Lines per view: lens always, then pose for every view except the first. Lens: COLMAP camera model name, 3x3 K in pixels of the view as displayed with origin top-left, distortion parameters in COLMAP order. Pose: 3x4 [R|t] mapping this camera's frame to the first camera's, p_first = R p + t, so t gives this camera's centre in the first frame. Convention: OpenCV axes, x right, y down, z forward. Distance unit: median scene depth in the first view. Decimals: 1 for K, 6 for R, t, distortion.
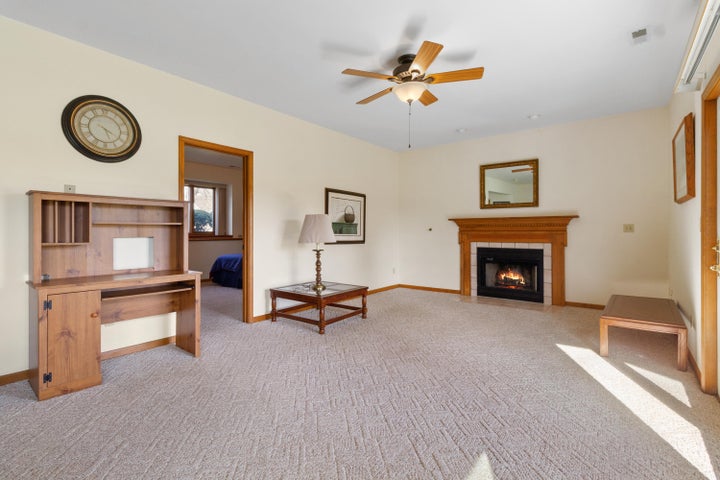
lens RADIAL K [[339.3, 0, 362.3], [0, 339.3, 232.2], [0, 0, 1]] dist [-0.000289, 0.001714]
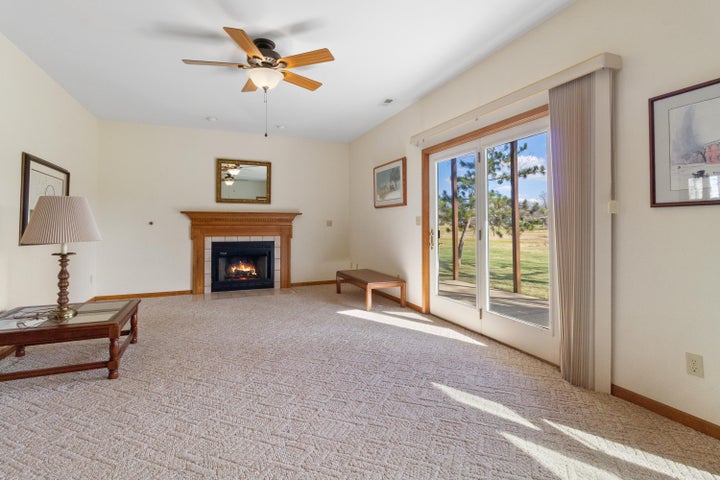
lens RADIAL K [[339.3, 0, 356.2], [0, 339.3, 219.8], [0, 0, 1]] dist [-0.000289, 0.001714]
pose [[0.495596, 0.019285, 0.868339, -0.389869], [0.001350, 0.999735, -0.022974, 0.005209], [-0.868552, 0.012557, 0.495439, 0.214917]]
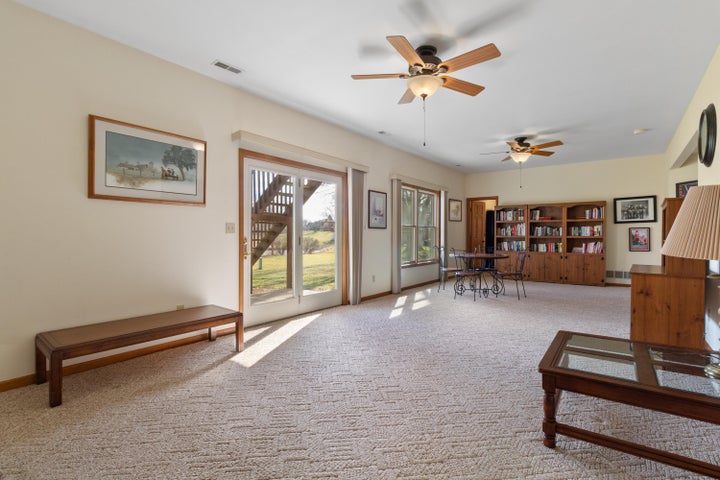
lens RADIAL K [[339.3, 0, 358.7], [0, 339.3, 238.4], [0, 0, 1]] dist [-0.000289, 0.001714]
pose [[-0.999997, 0.002343, 0.000092, 0.230002], [0.002344, 0.999940, 0.010701, 0.003001], [-0.000067, 0.010701, -0.999943, 1.371218]]
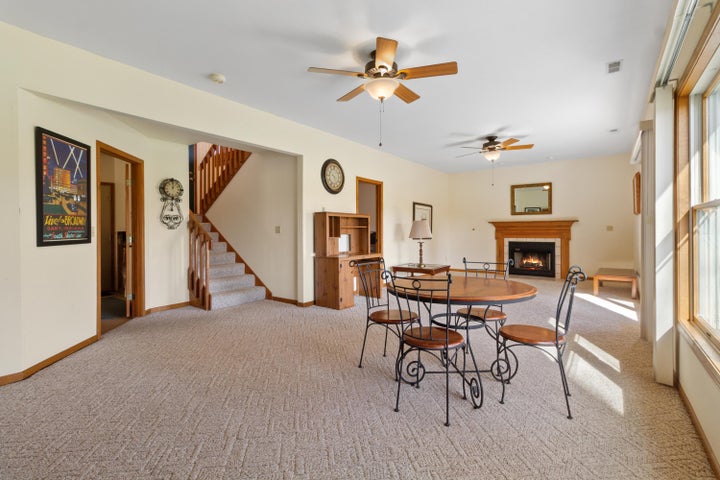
lens RADIAL K [[339.3, 0, 361.8], [0, 339.3, 234.0], [0, 0, 1]] dist [-0.000289, 0.001714]
pose [[0.999645, -0.002912, 0.026502, -0.434686], [0.002675, 0.999956, 0.008959, -0.002948], [-0.026527, -0.008885, 0.999609, -0.578635]]
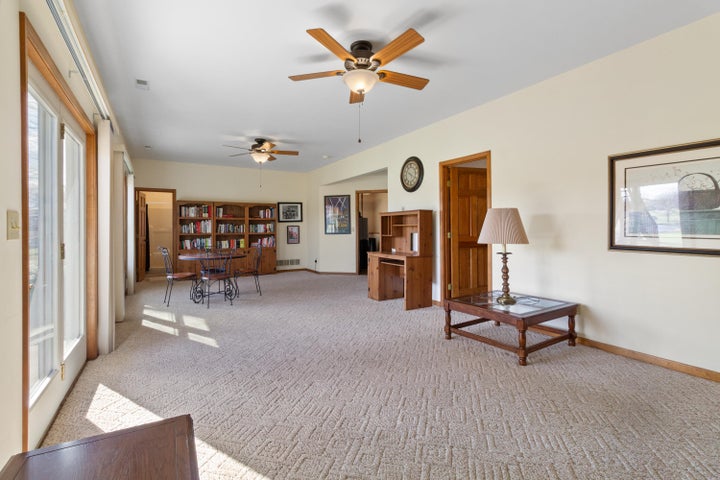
lens RADIAL K [[339.3, 0, 354.8], [0, 339.3, 224.6], [0, 0, 1]] dist [-0.000289, 0.001714]
pose [[-0.374944, -0.008327, -0.927010, 0.709135], [0.007255, 0.999903, -0.011916, -0.007097], [0.927019, -0.011194, -0.374847, 0.932295]]
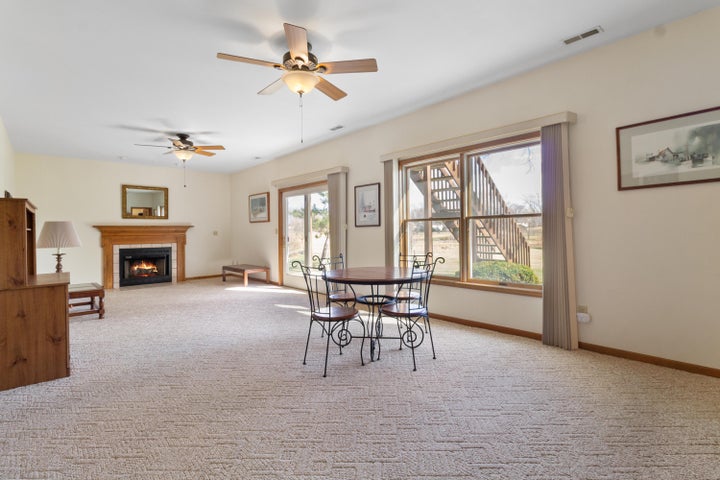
lens RADIAL K [[339.3, 0, 358.1], [0, 339.3, 230.9], [0, 0, 1]] dist [-0.000289, 0.001714]
pose [[0.165998, 0.004402, 0.986116, -0.992767], [0.015709, 0.999851, -0.007108, 0.001445], [-0.986001, 0.016671, 0.165905, -0.111827]]
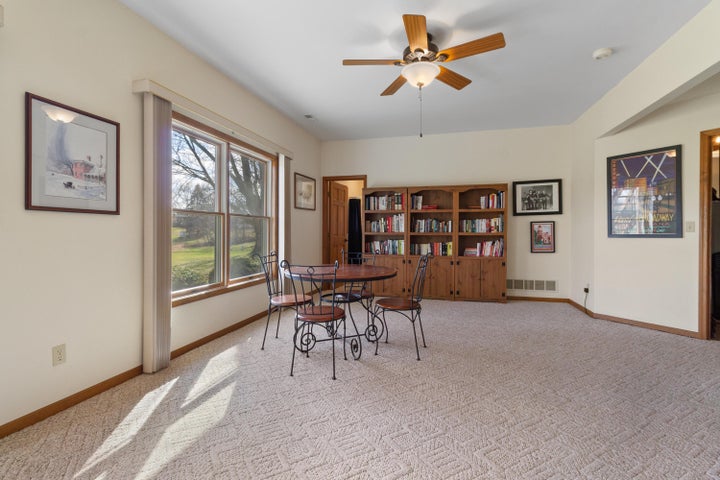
lens RADIAL K [[339.3, 0, 359.2], [0, 339.3, 236.7], [0, 0, 1]] dist [-0.000289, 0.001714]
pose [[-0.920735, 0.007627, -0.390113, -0.020711], [0.001486, 0.999870, 0.016040, 0.006130], [0.390185, 0.014189, -0.920627, 0.643730]]
